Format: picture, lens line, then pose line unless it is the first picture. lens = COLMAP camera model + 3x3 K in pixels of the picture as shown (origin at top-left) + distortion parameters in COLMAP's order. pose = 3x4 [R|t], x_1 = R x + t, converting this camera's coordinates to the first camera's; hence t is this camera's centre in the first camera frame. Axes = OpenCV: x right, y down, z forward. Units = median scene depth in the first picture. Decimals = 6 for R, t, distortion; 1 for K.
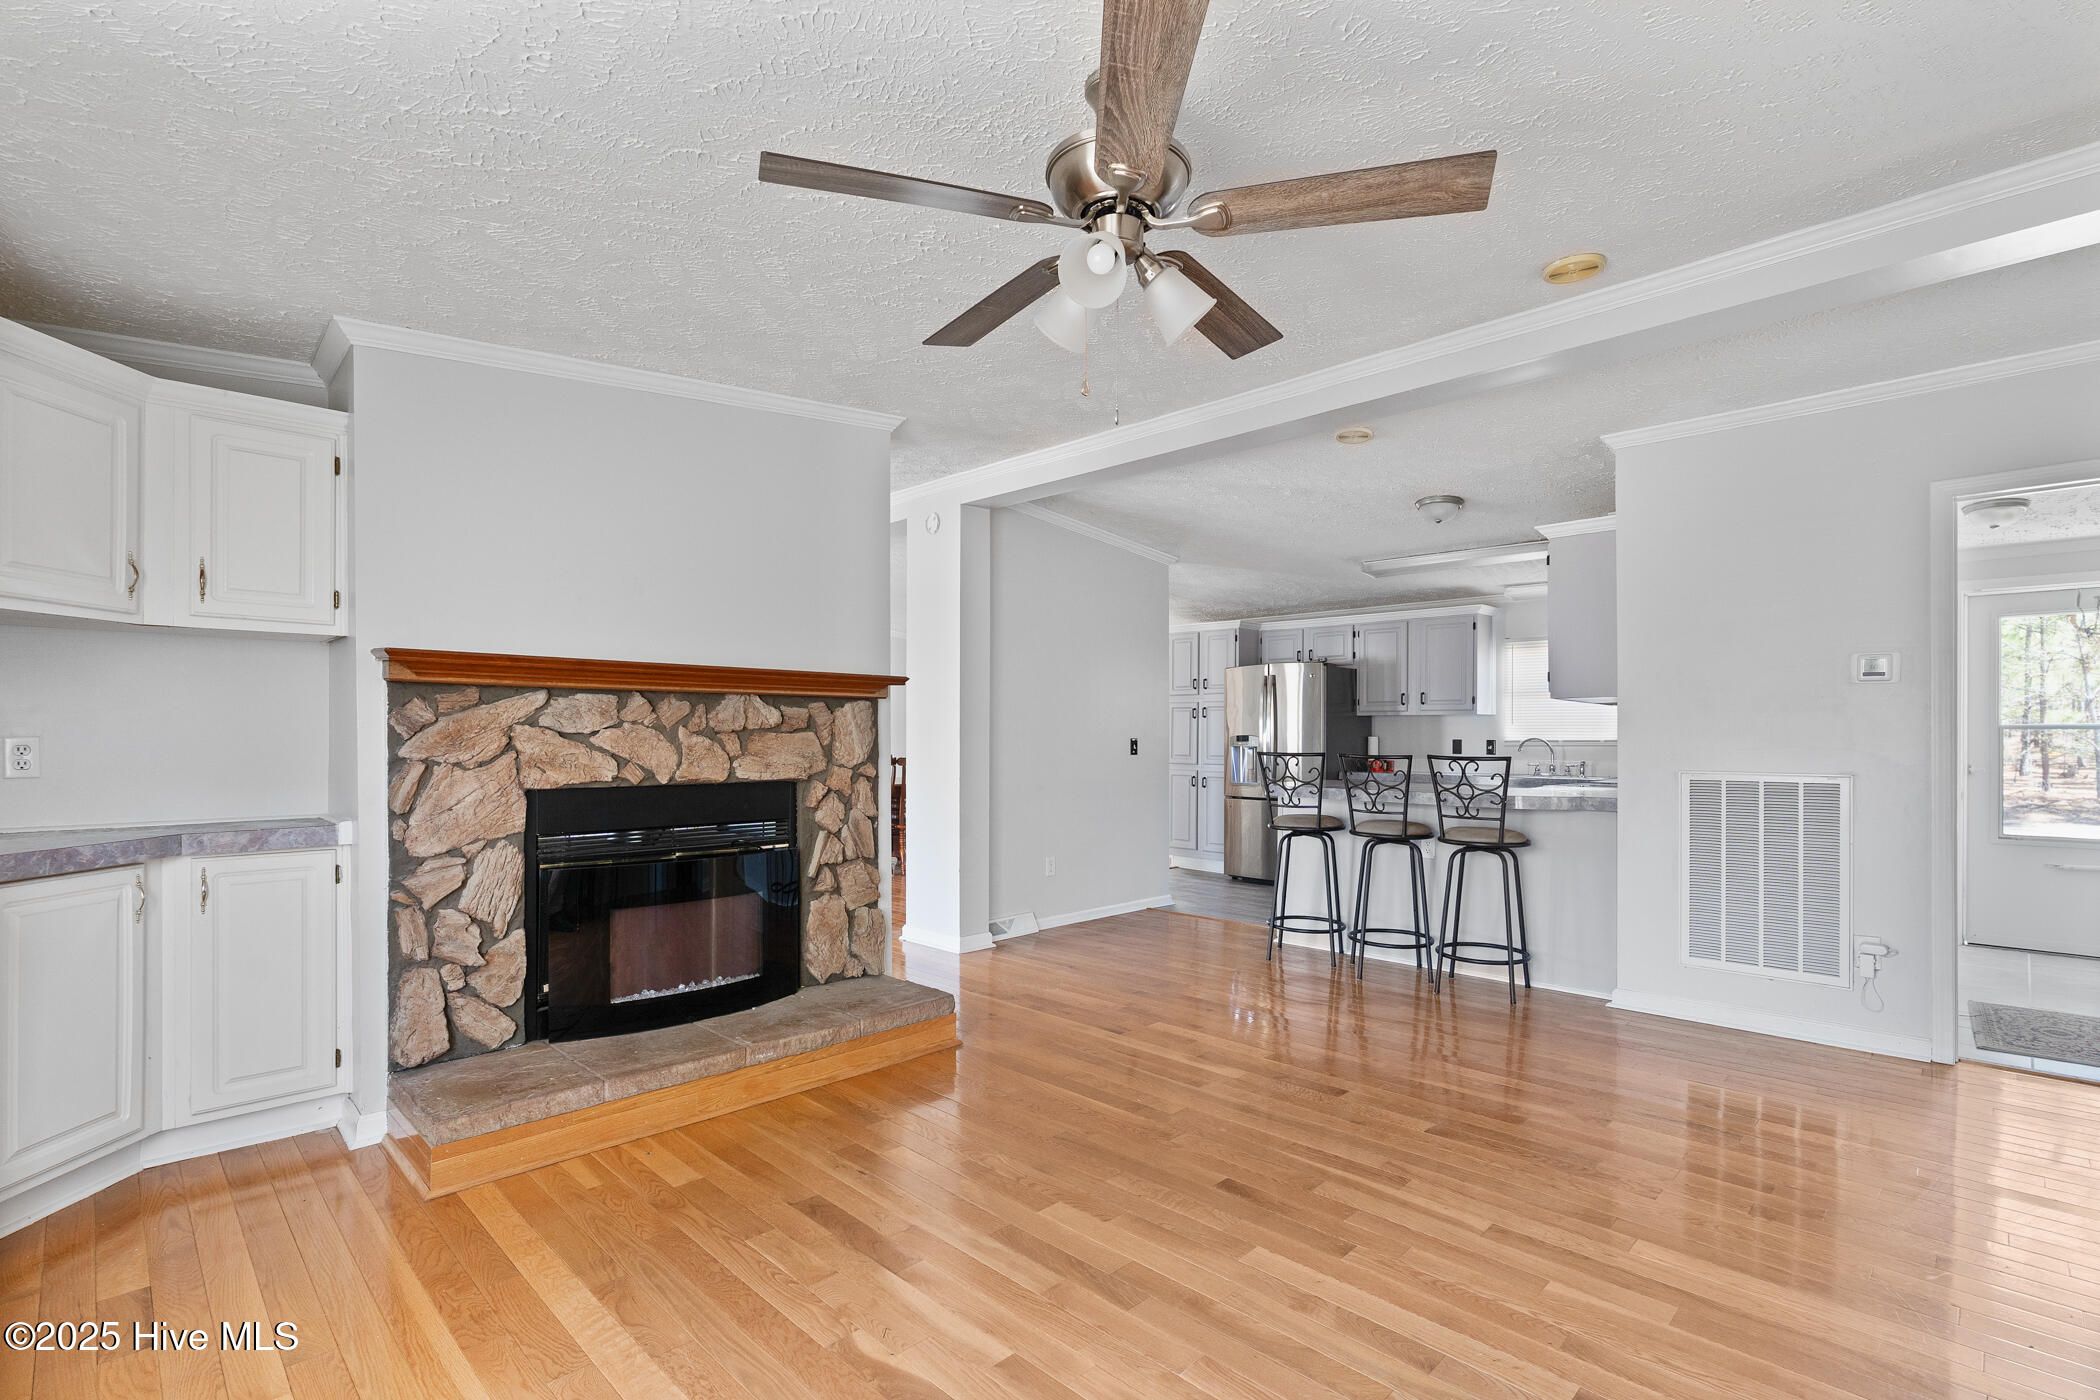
lens RADIAL K [[967.8, 0, 1042.6], [0, 967.8, 733.9], [0, 0, 1]] dist [-0.000326, 0.000318]
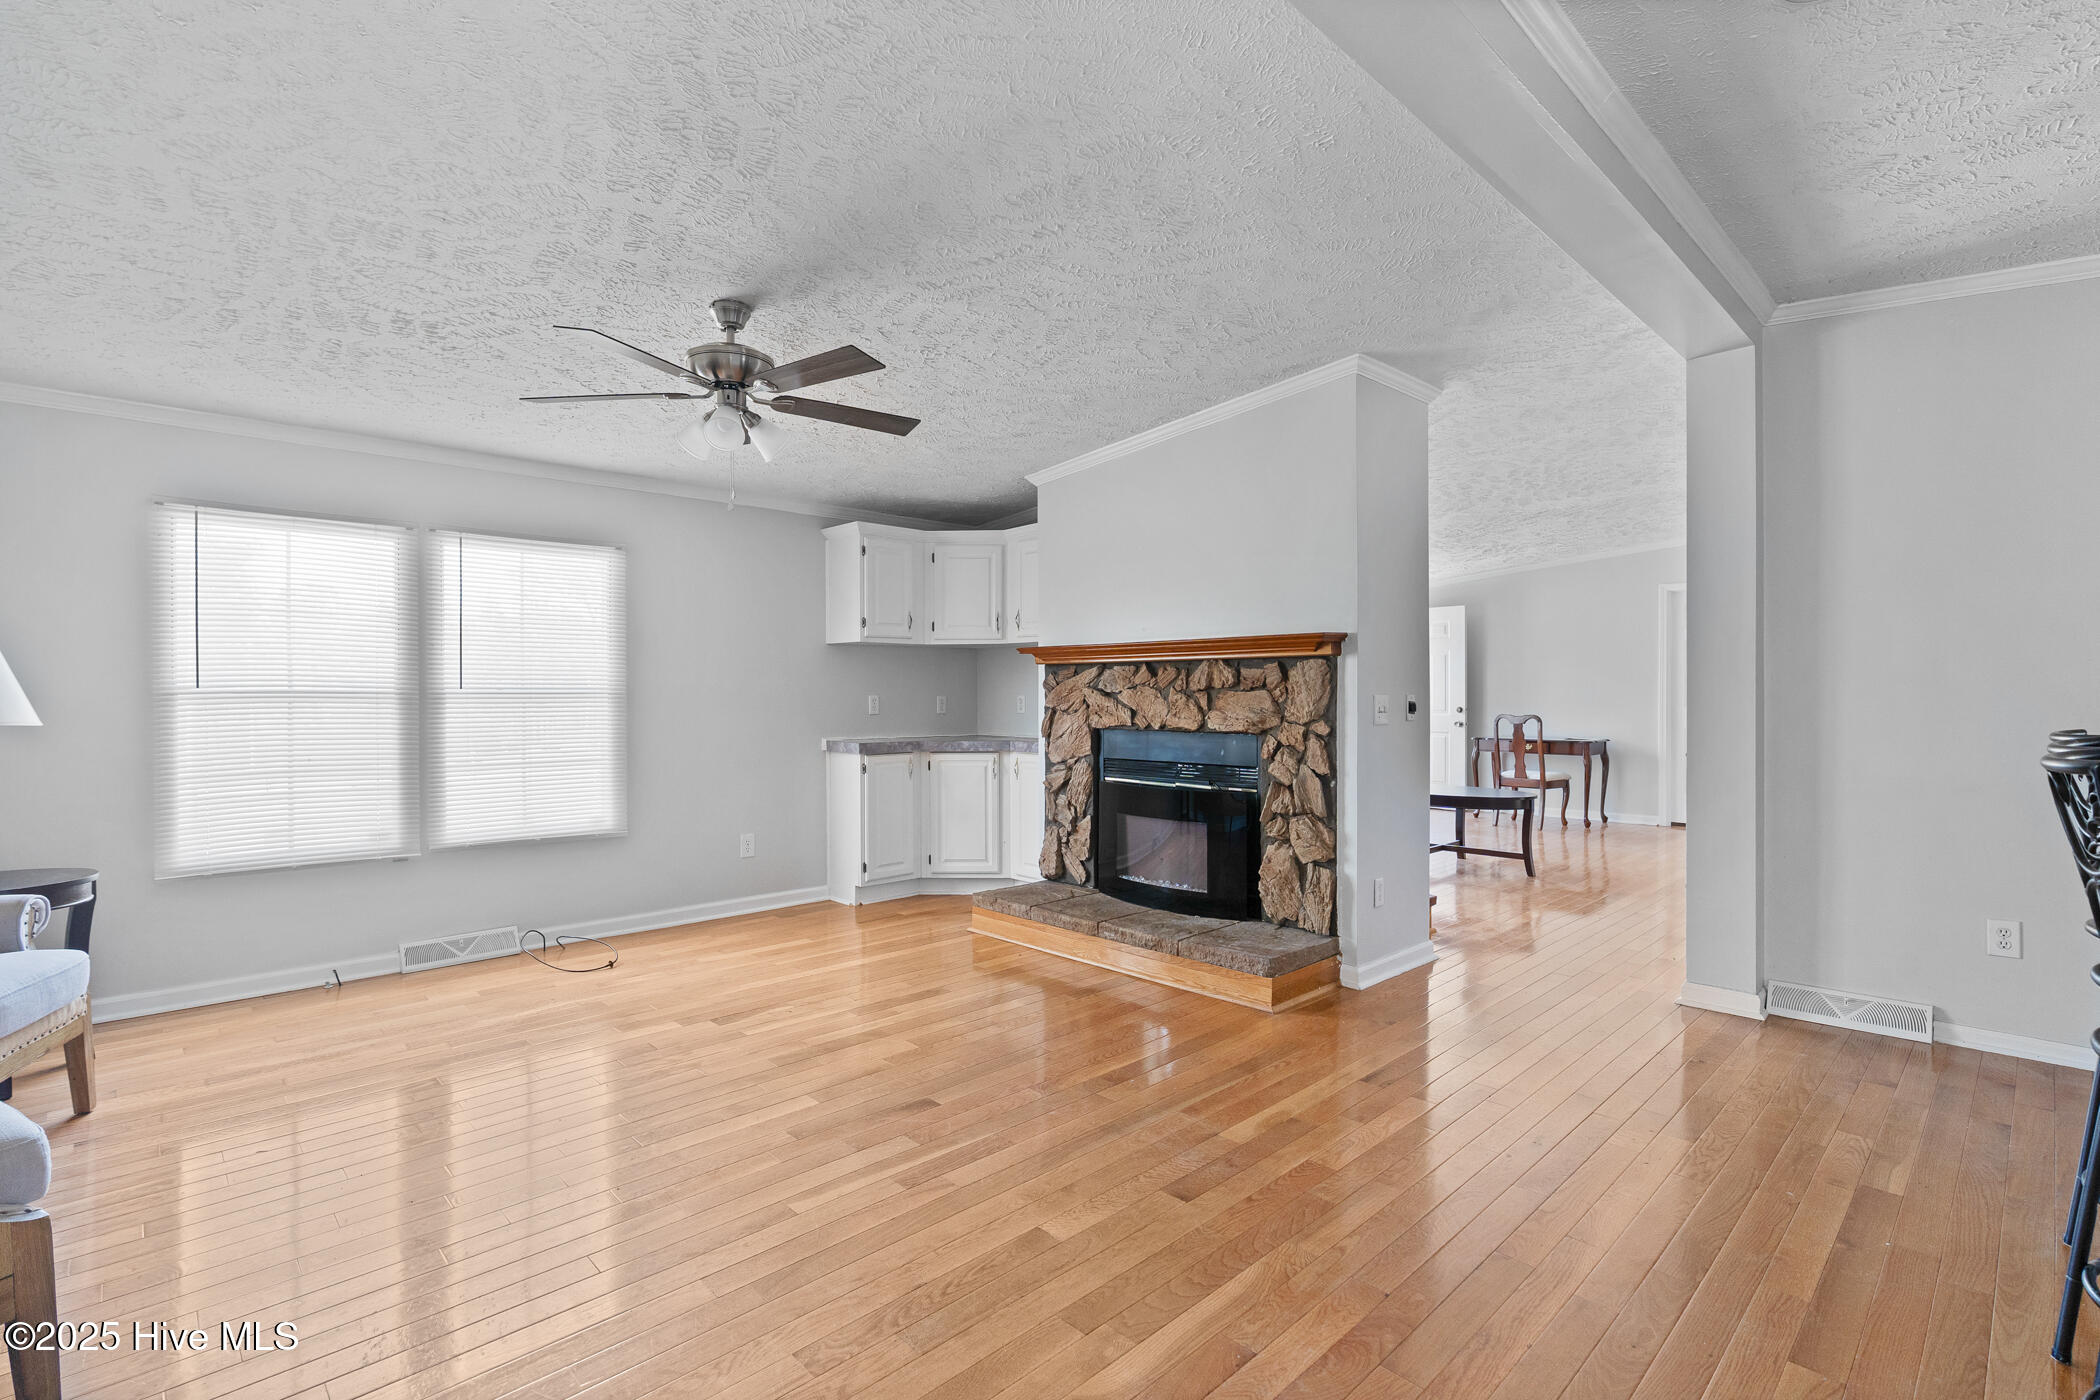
lens RADIAL K [[953.6, 0, 1050.0], [0, 953.6, 700.0], [0, 0, 1]] dist [-0.001339, 0.000222]
pose [[-0.009431, 0.004715, -0.999944, 0.880396], [0.005682, 0.999973, 0.004661, 0.002620], [0.999939, -0.005638, -0.009458, 0.798367]]
